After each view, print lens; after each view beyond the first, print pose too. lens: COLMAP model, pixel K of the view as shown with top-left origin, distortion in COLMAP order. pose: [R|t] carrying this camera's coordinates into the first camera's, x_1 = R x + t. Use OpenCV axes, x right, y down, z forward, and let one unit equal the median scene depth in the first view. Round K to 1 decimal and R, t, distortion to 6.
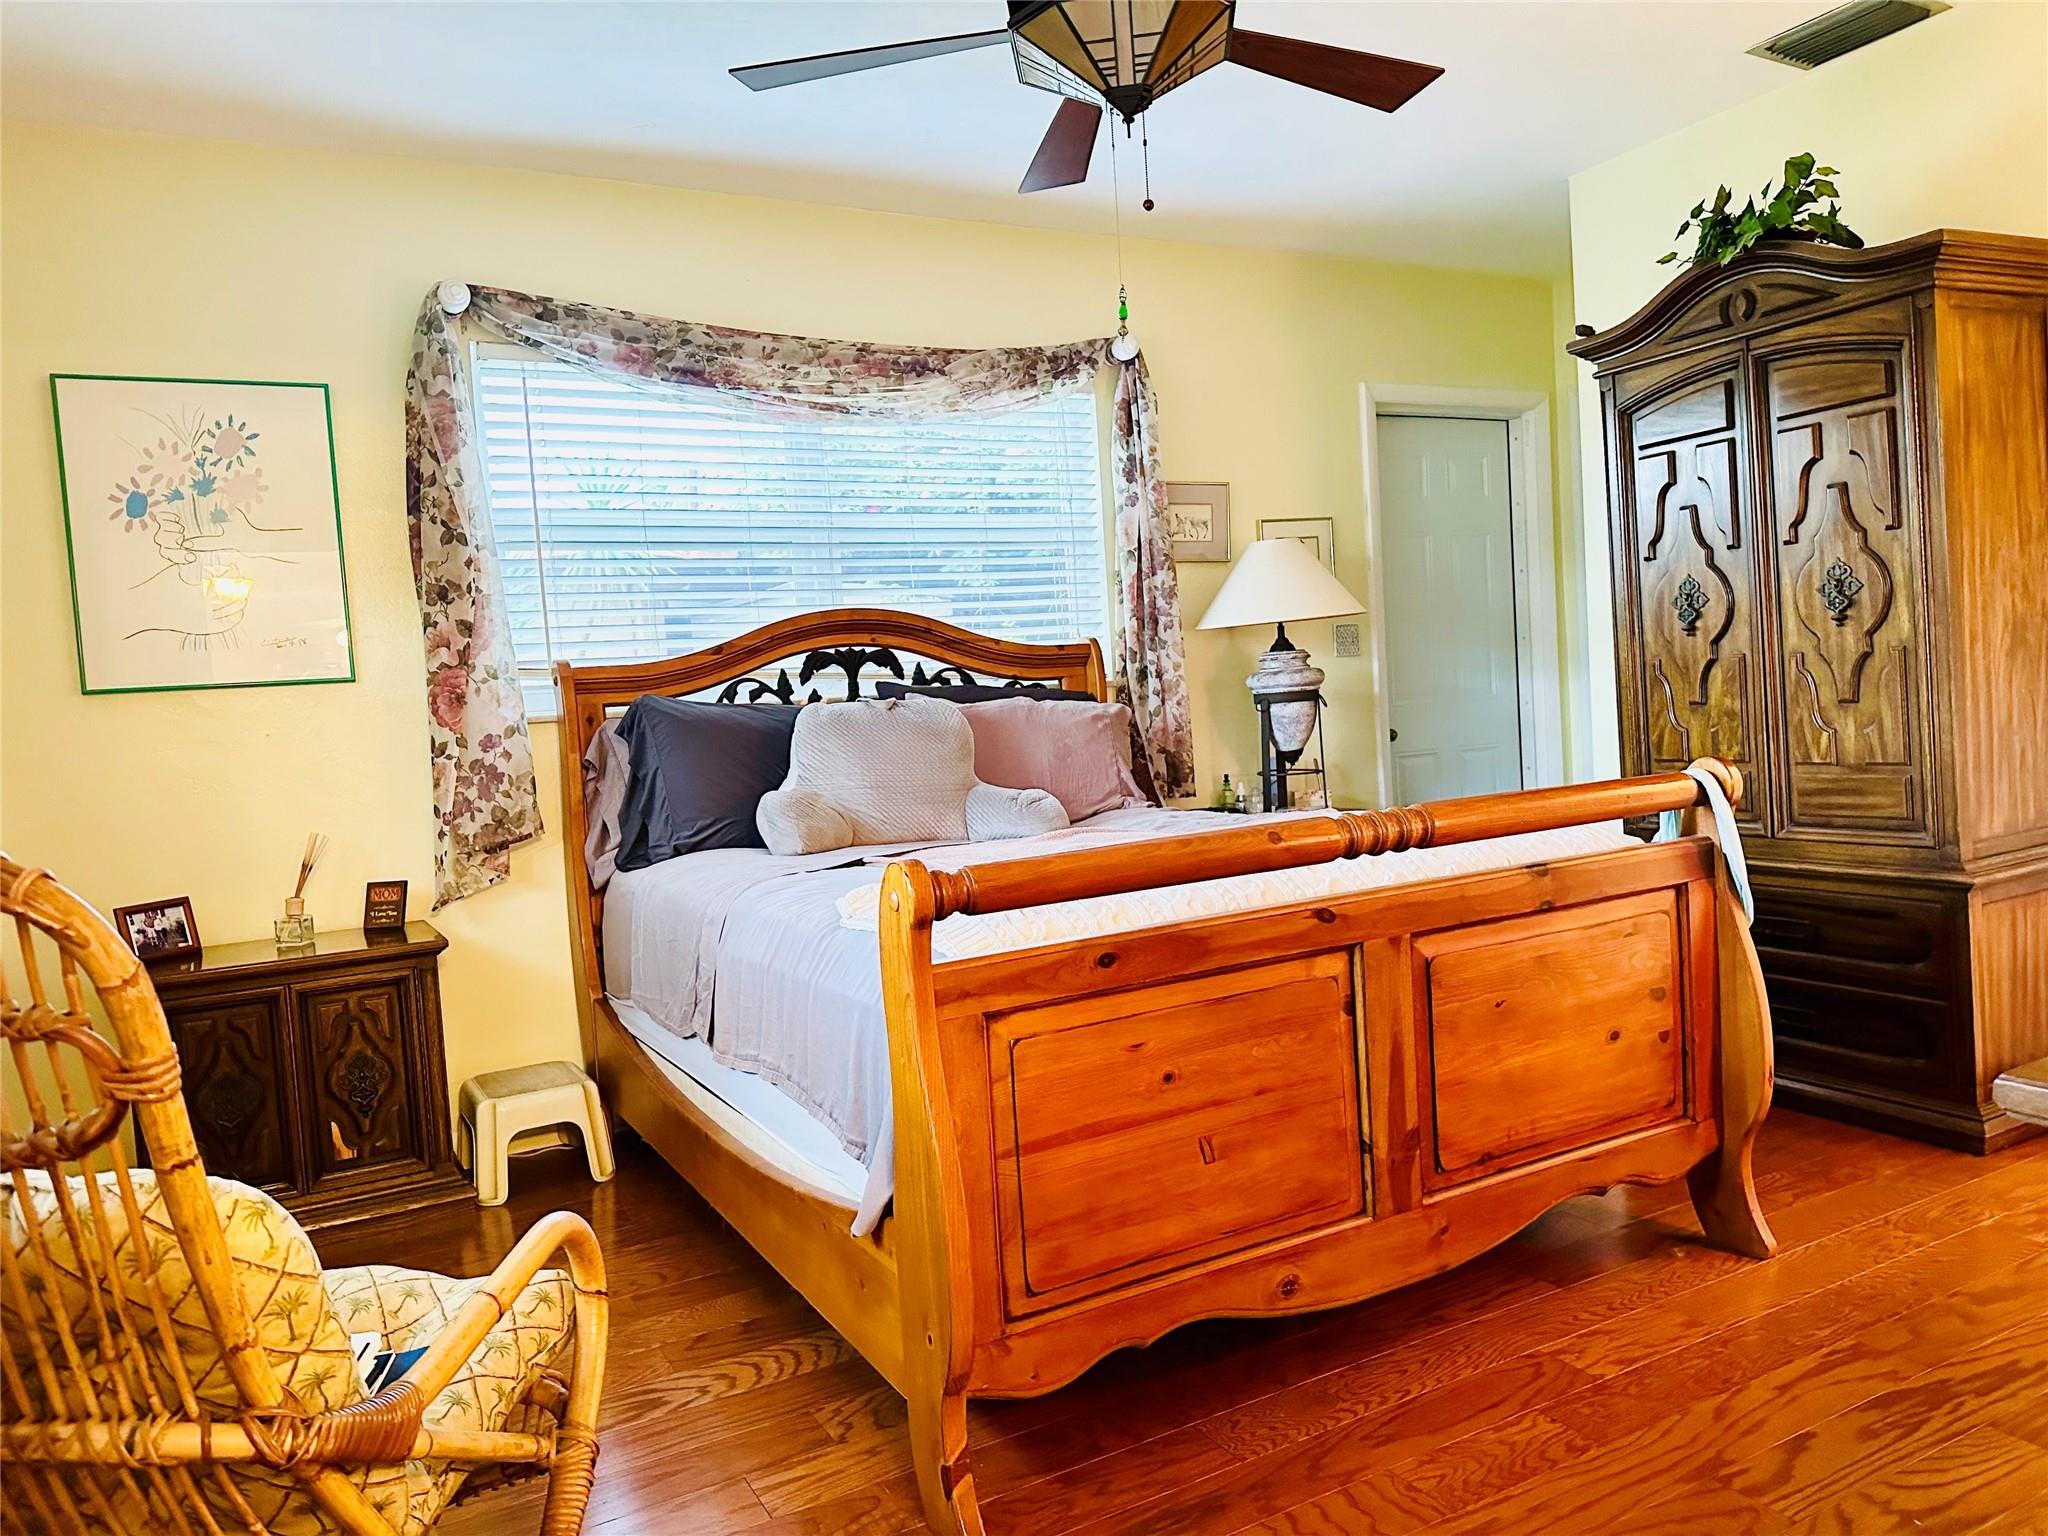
lens RADIAL K [[1444.0, 0, 1024.0], [0, 1444.0, 768.0], [0, 0, 1]] dist [0.156034, -0.278014]
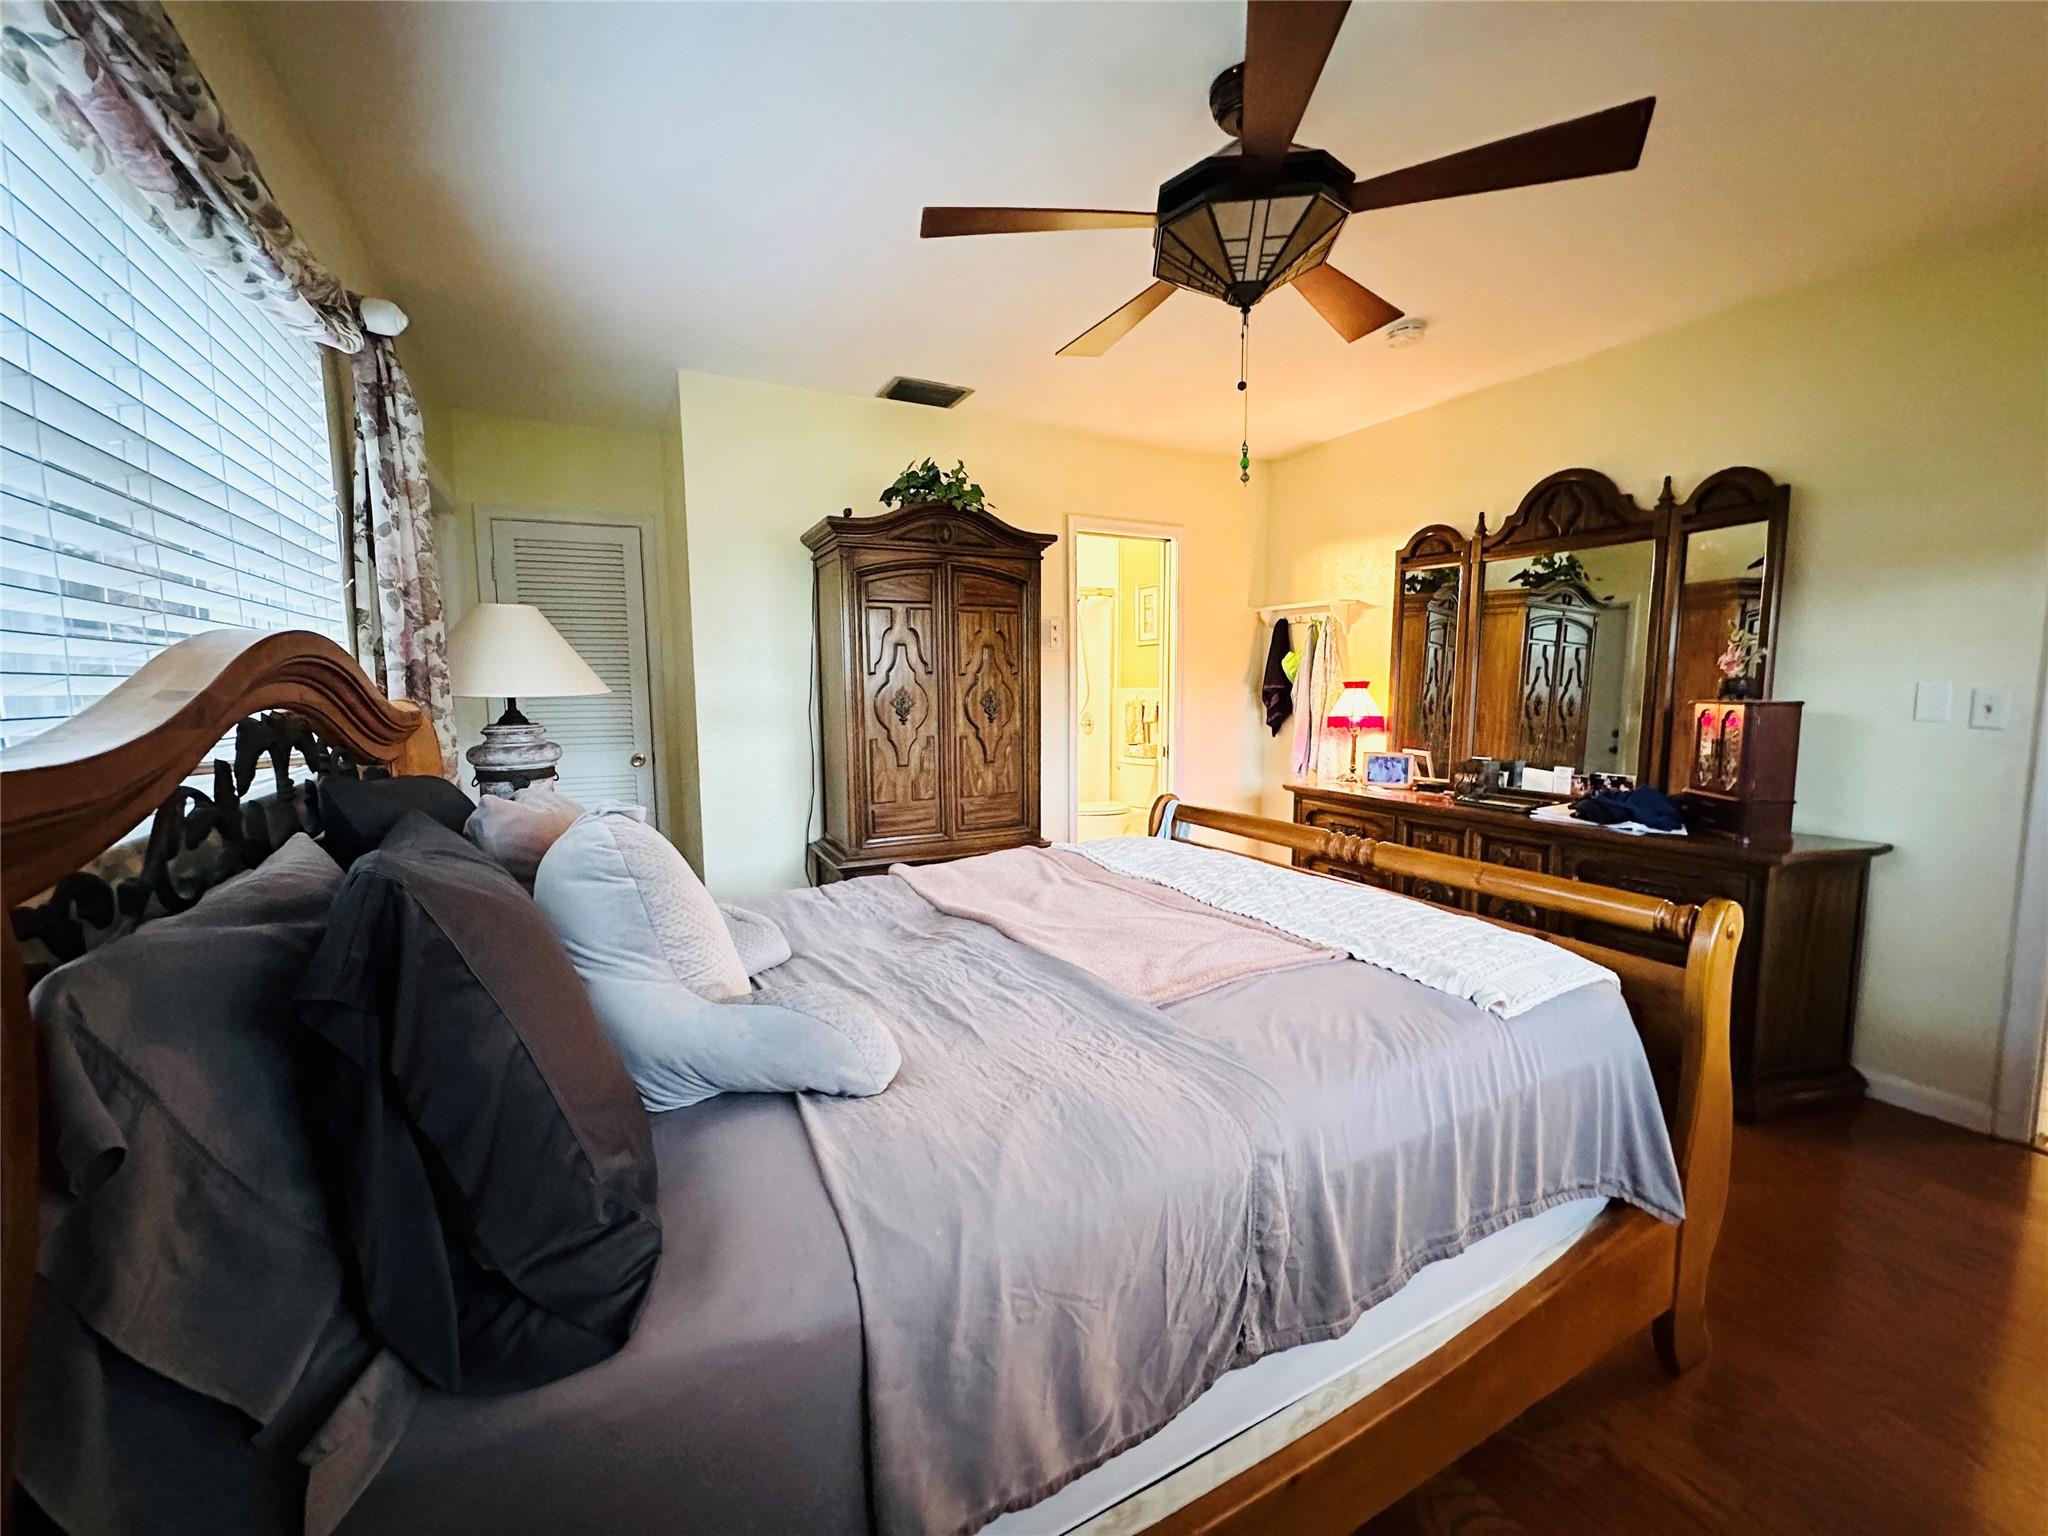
lens RADIAL K [[812.4, 0, 1024.0], [0, 812.4, 768.0], [0, 0, 1]] dist [-0.002805, -0.000055]
pose [[0.010554, -0.044482, 0.998954, -0.455383], [0.054193, 0.997567, 0.043848, -0.075861], [-0.998475, 0.053674, 0.012939, 0.885106]]
